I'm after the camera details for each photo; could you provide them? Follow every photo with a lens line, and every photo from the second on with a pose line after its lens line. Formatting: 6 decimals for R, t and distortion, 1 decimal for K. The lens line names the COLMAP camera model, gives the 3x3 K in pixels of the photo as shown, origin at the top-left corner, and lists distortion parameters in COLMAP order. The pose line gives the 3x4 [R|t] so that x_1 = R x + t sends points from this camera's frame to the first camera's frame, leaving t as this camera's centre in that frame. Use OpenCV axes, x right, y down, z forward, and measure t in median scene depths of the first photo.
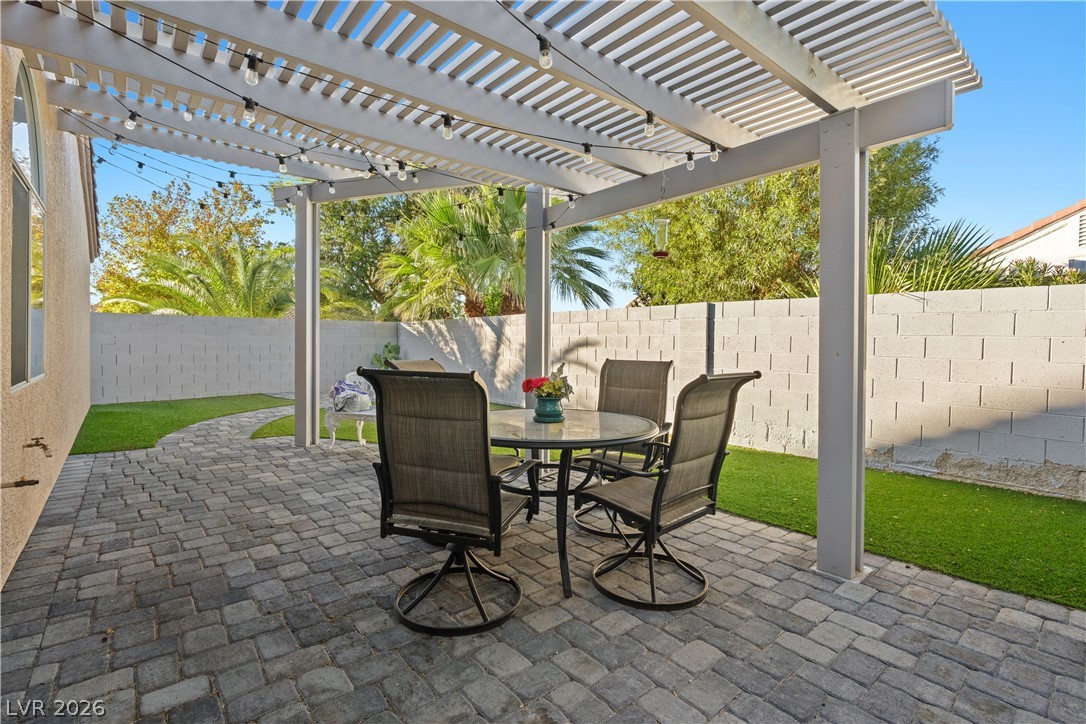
lens RADIAL K [[500.4, 0, 539.2], [0, 500.4, 351.7], [0, 0, 1]] dist [-0.005279, -0.000197]
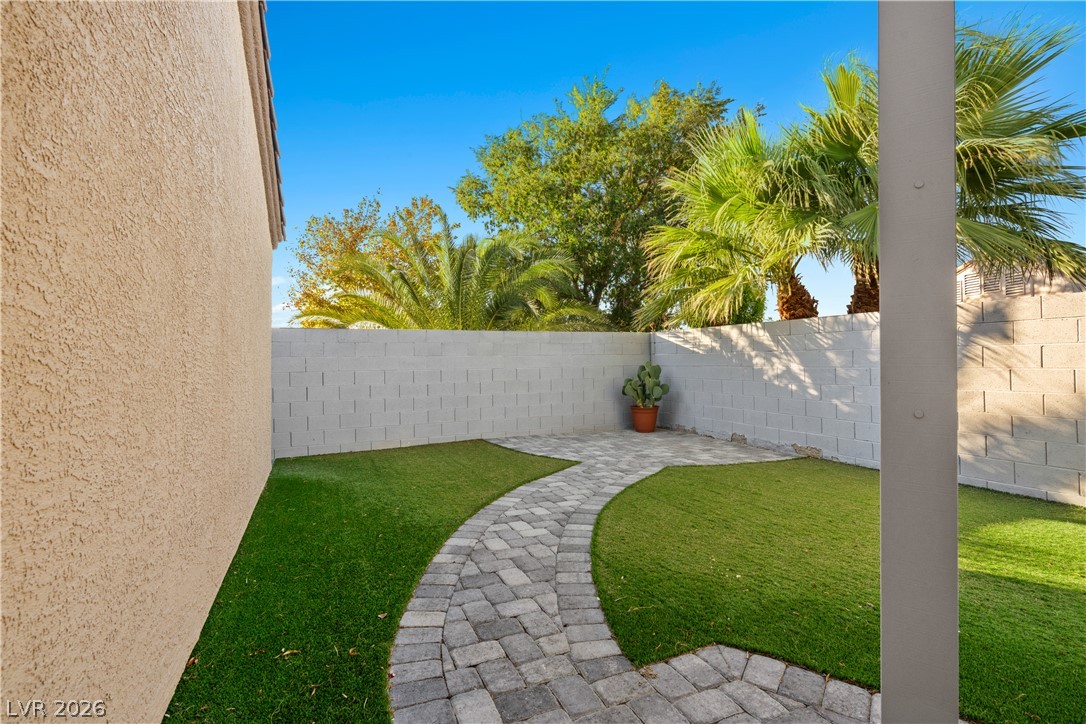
lens RADIAL K [[505.5, 0, 548.9], [0, 505.5, 337.2], [0, 0, 1]] dist [-0.007634, 0.000330]
pose [[0.964337, -0.032046, -0.262731, -0.289839], [0.015662, 0.997813, -0.064220, -0.011135], [0.264215, 0.057814, 0.962730, 0.354265]]
